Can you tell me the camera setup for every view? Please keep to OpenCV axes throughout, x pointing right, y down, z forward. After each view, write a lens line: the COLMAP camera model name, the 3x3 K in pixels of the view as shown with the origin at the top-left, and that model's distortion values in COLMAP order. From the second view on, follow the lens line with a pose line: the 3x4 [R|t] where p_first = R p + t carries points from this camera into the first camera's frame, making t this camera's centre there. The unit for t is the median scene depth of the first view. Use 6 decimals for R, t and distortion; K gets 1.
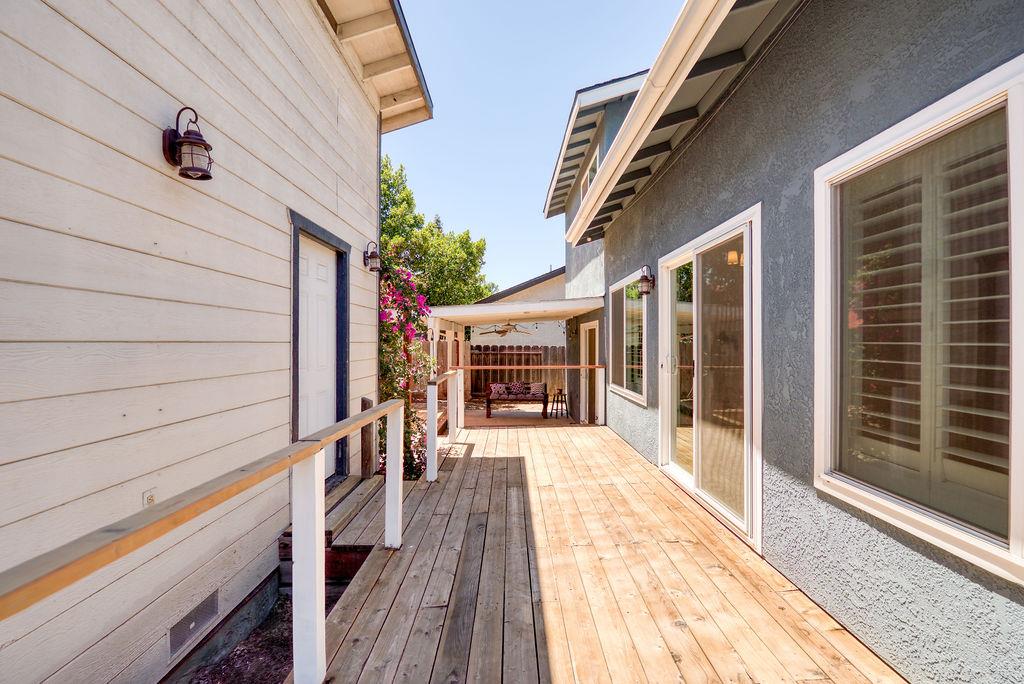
lens RADIAL K [[463.2, 0, 518.2], [0, 463.2, 342.2], [0, 0, 1]] dist [-0.005241, -0.008653]
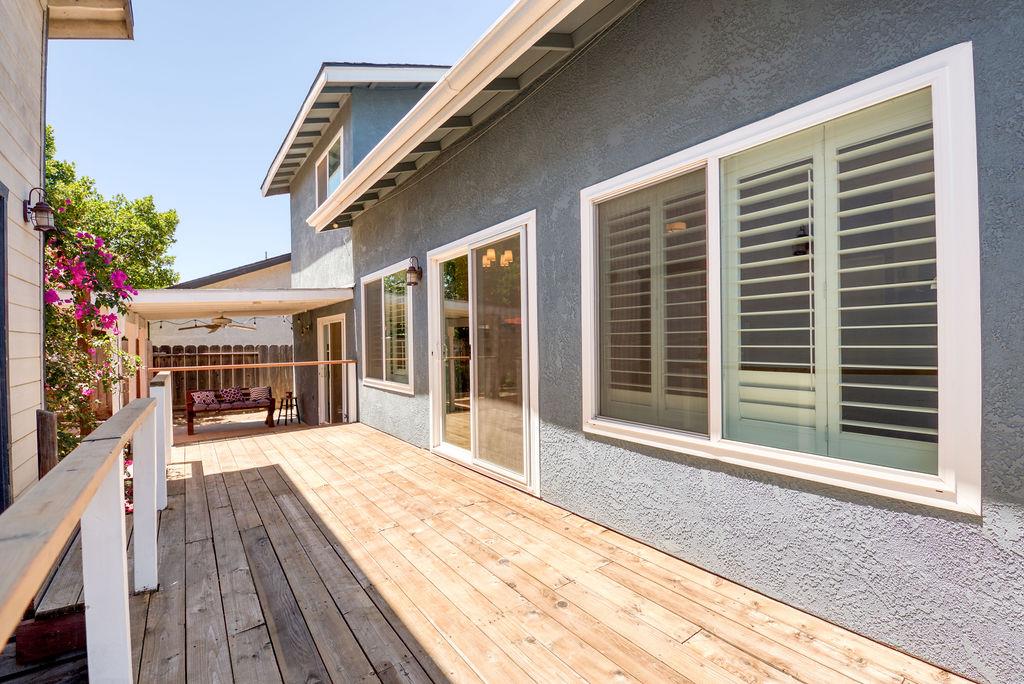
lens RADIAL K [[463.2, 0, 540.6], [0, 463.2, 346.0], [0, 0, 1]] dist [-0.005241, -0.008653]
pose [[0.804467, -0.020875, 0.593630, -0.163570], [0.016679, 0.999782, 0.012555, 0.034749], [-0.593763, -0.000199, 0.804640, 0.003226]]
